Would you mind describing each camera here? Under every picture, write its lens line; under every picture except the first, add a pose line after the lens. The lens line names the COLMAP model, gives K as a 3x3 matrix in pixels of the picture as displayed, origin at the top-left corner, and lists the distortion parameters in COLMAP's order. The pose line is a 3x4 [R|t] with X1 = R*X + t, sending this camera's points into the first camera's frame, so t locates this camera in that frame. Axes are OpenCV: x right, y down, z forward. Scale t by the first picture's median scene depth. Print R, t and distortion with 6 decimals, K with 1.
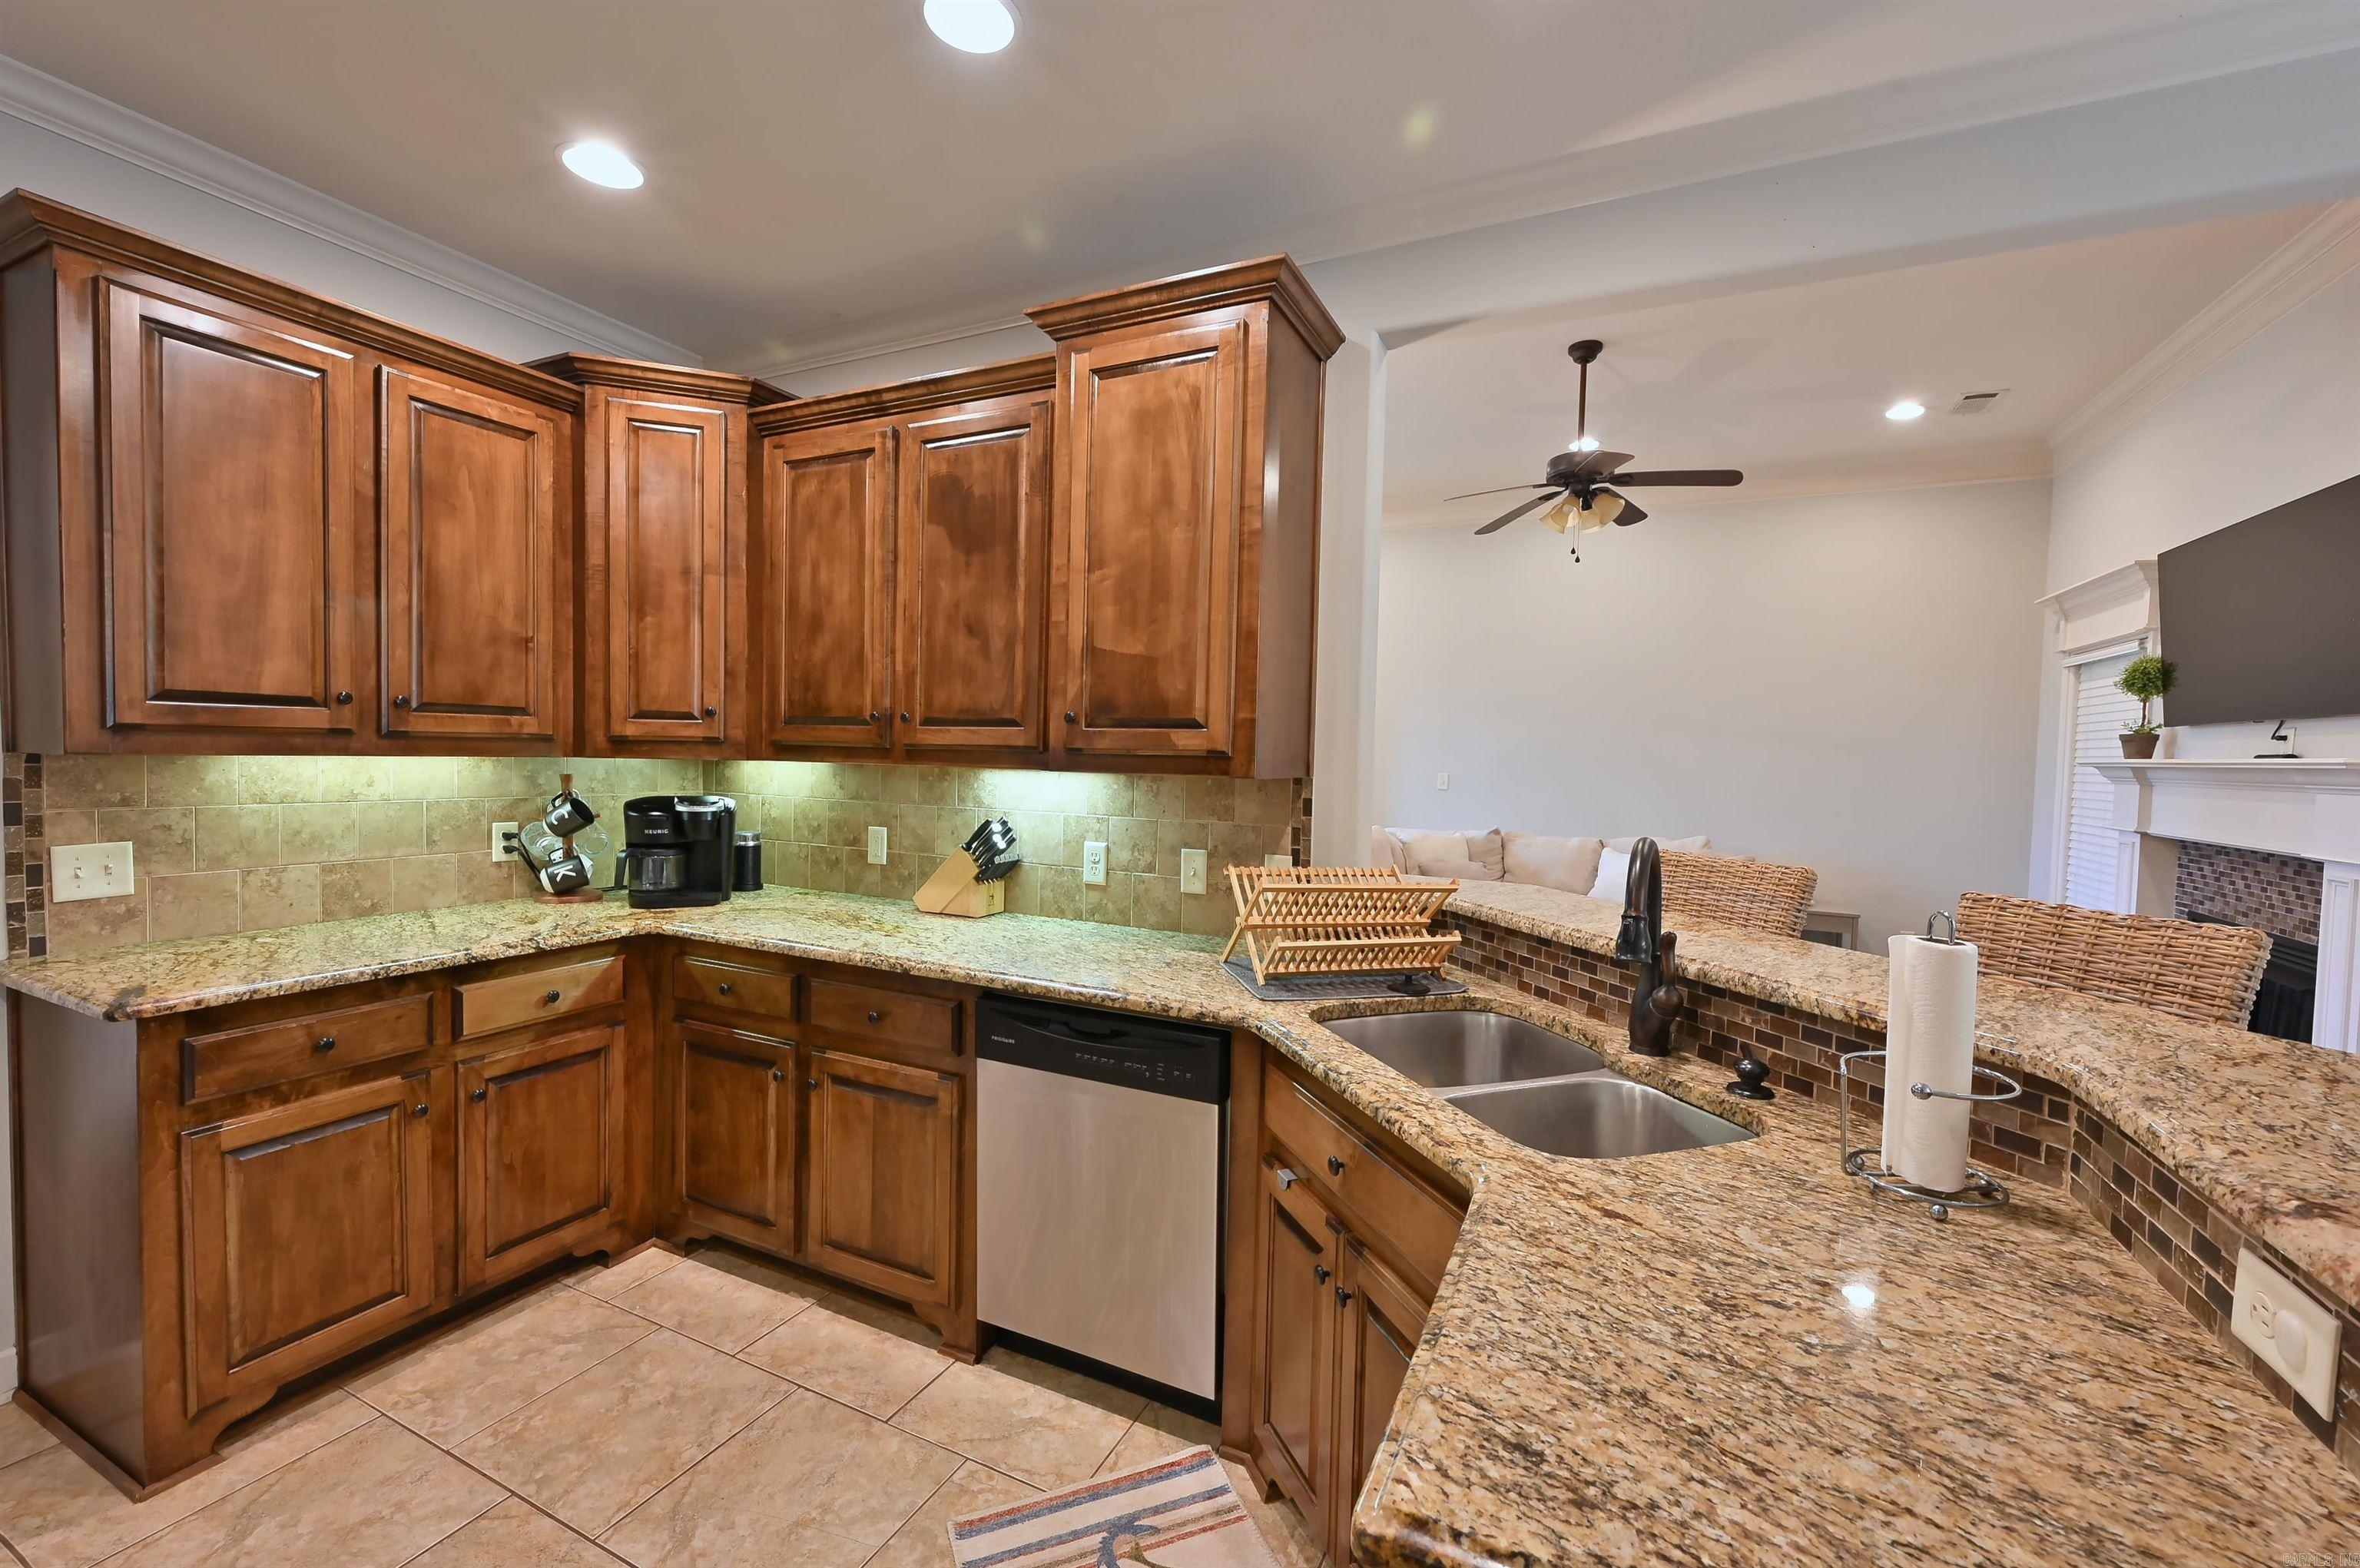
lens RADIAL K [[942.3, 0, 1182.2], [0, 942.3, 788.8], [0, 0, 1]] dist [-0.003476, 0.000500]
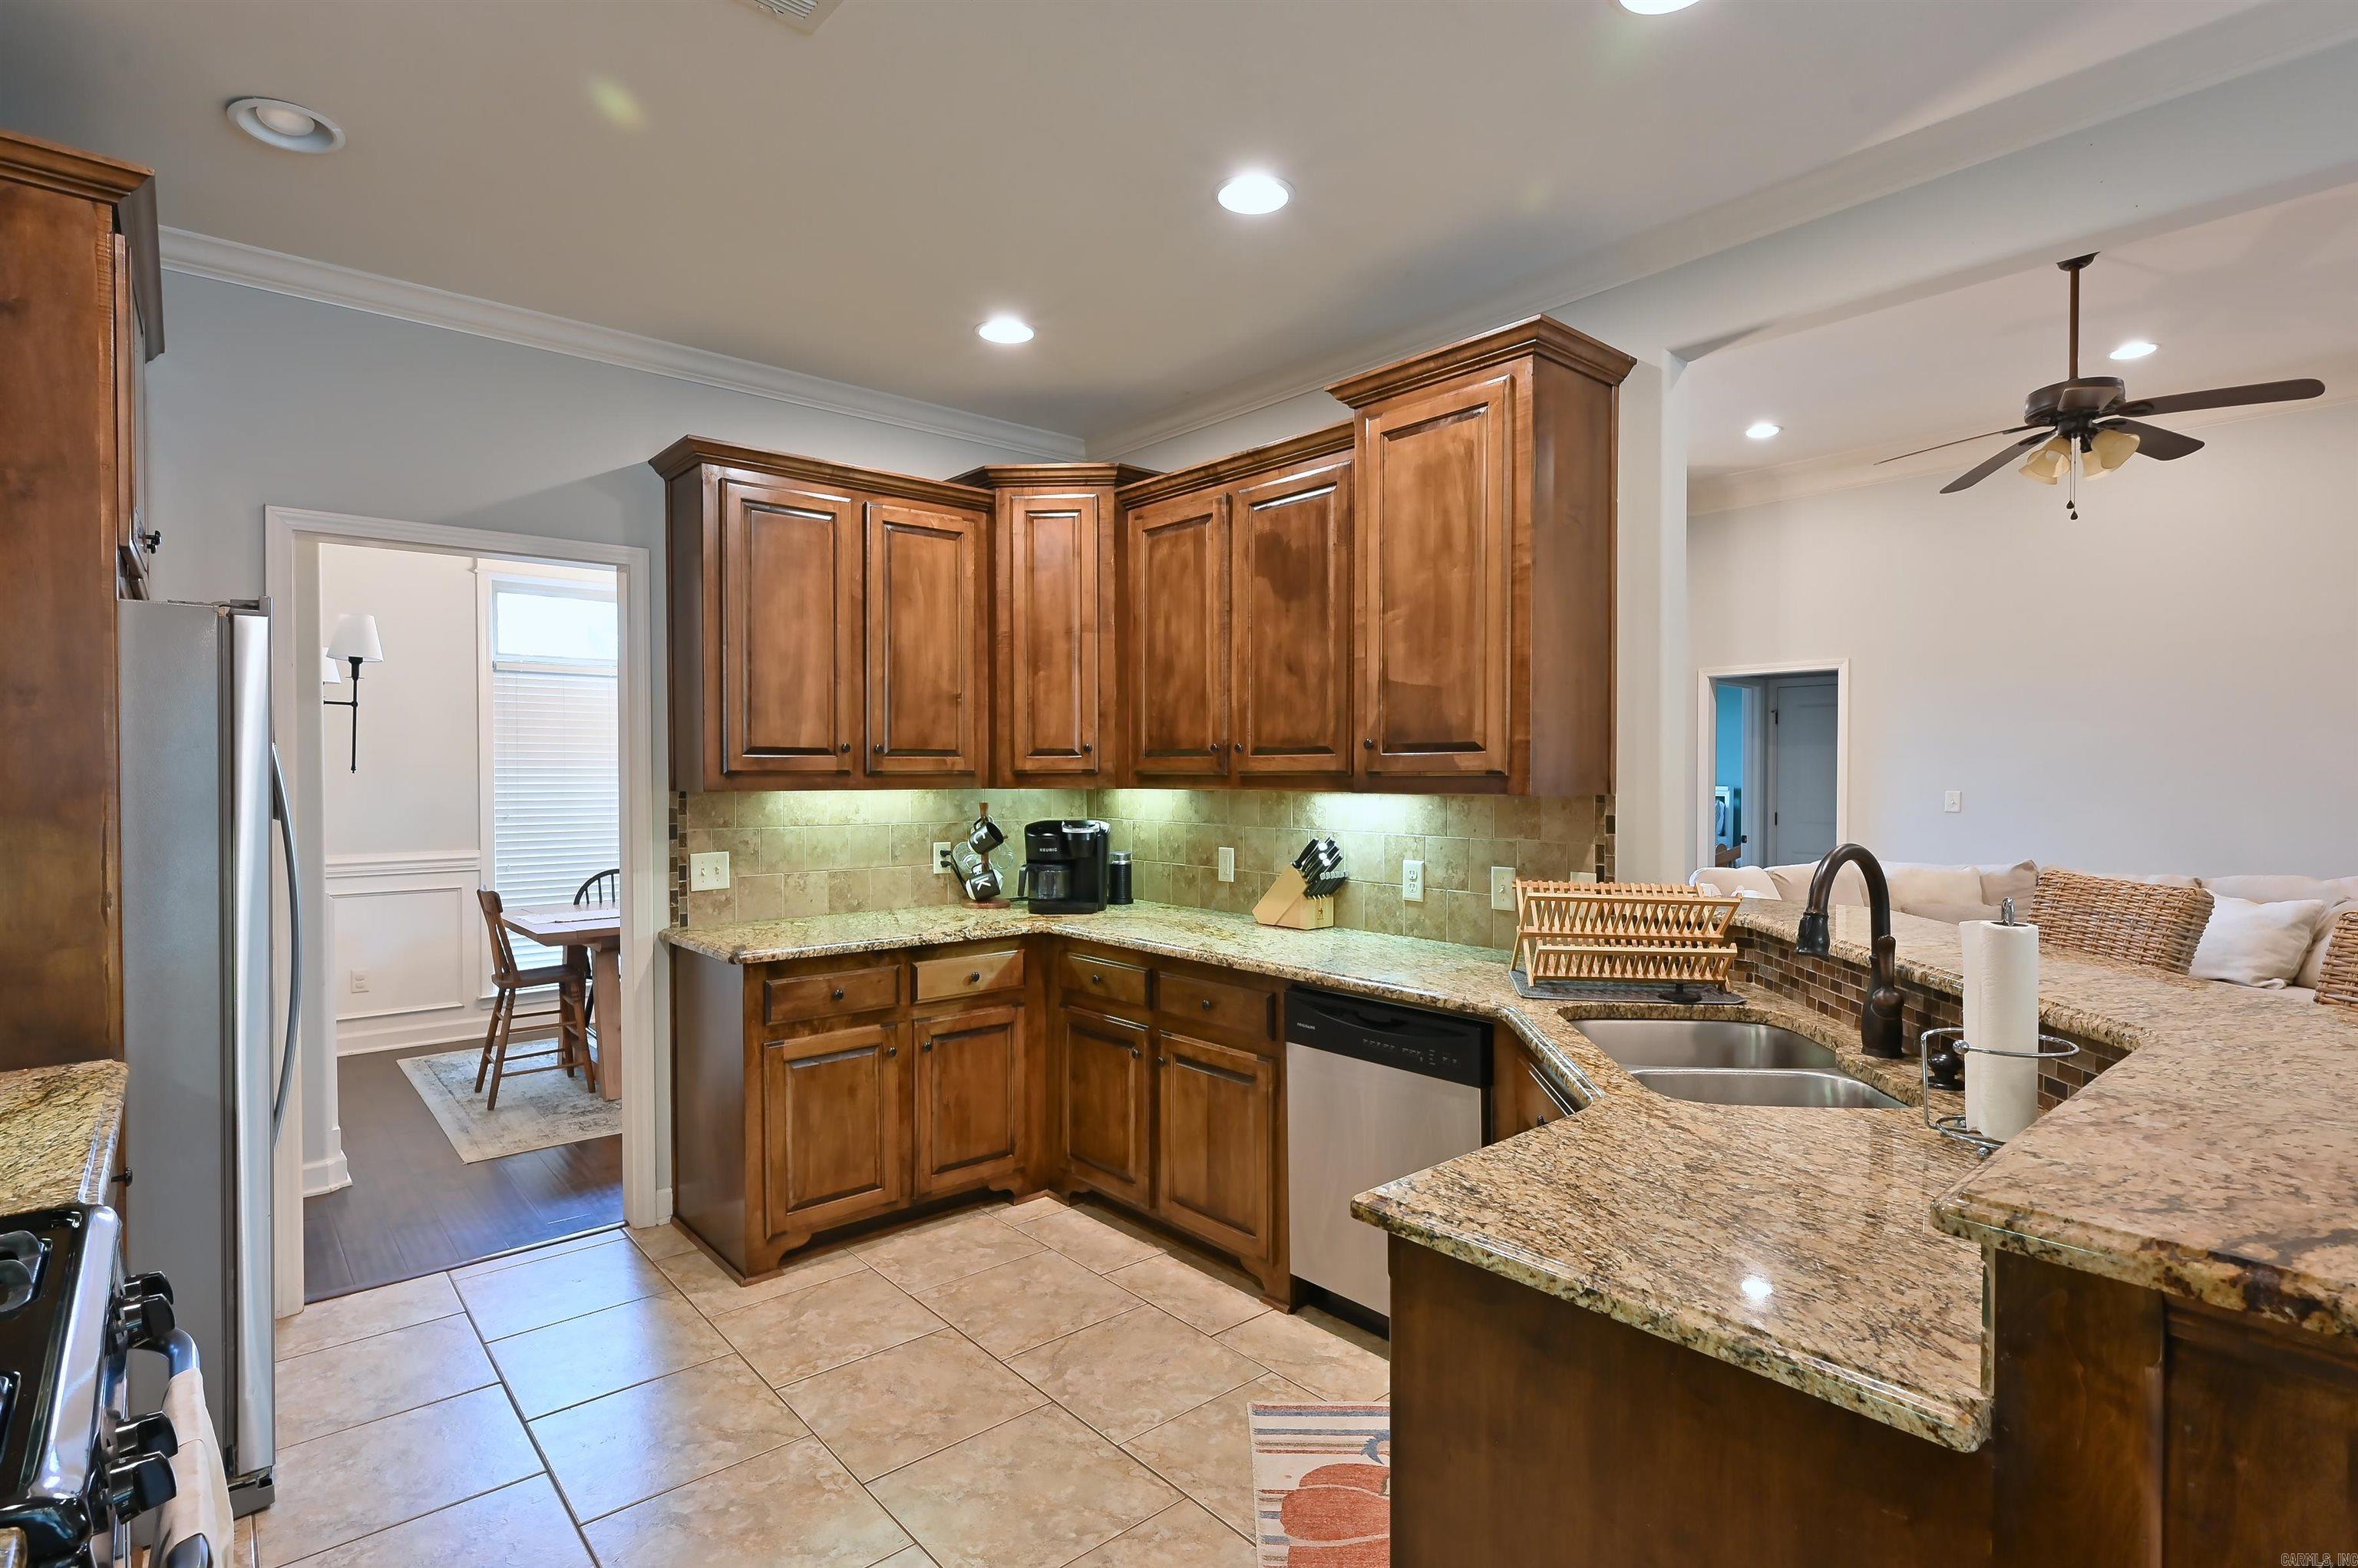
lens RADIAL K [[1138.9, 0, 1184.3], [0, 1138.9, 791.2], [0, 0, 1]] dist [-0.001945, -0.000275]
pose [[0.918413, -0.017587, -0.395232, 0.207329], [0.007234, 0.999591, -0.027669, 0.014966], [0.395557, 0.022553, 0.918164, -0.312627]]
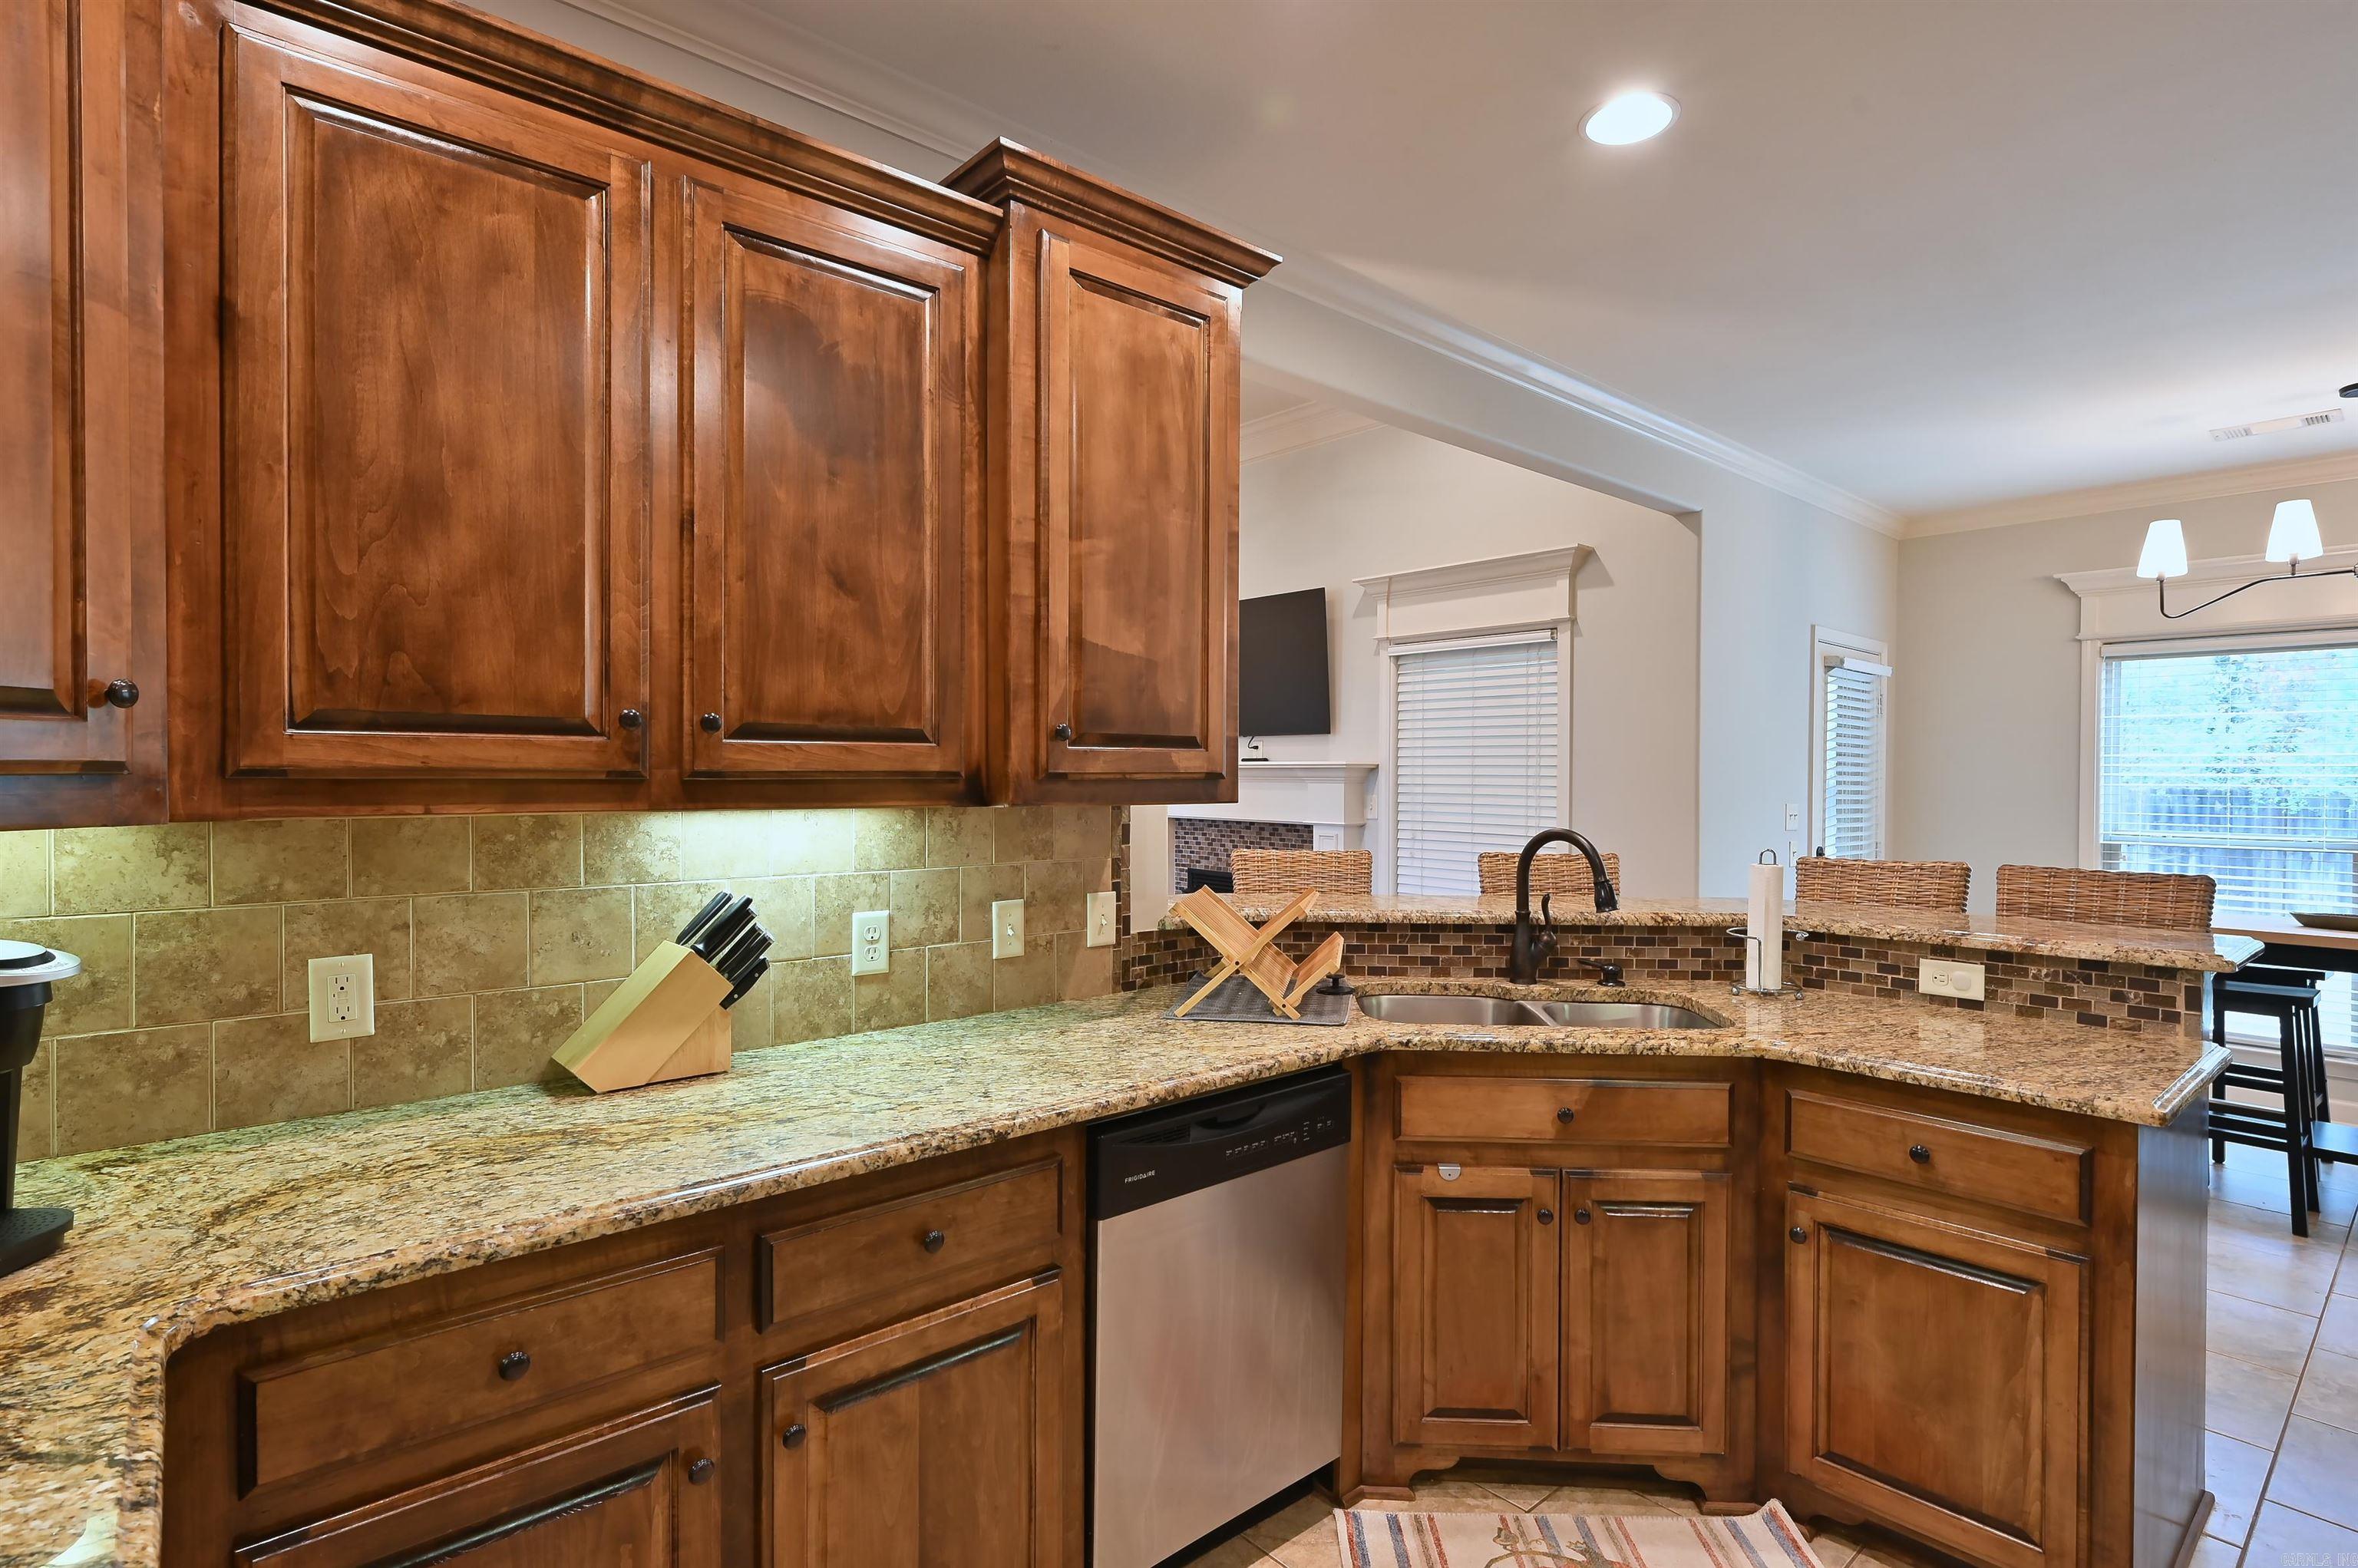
lens RADIAL K [[1138.9, 0, 1186.9], [0, 1138.9, 788.5], [0, 0, 1]] dist [-0.001945, -0.000275]
pose [[0.393481, -0.034601, 0.918681, -0.878202], [0.040883, 0.998961, 0.020114, -0.044935], [-0.918423, 0.029644, 0.394487, 0.552265]]
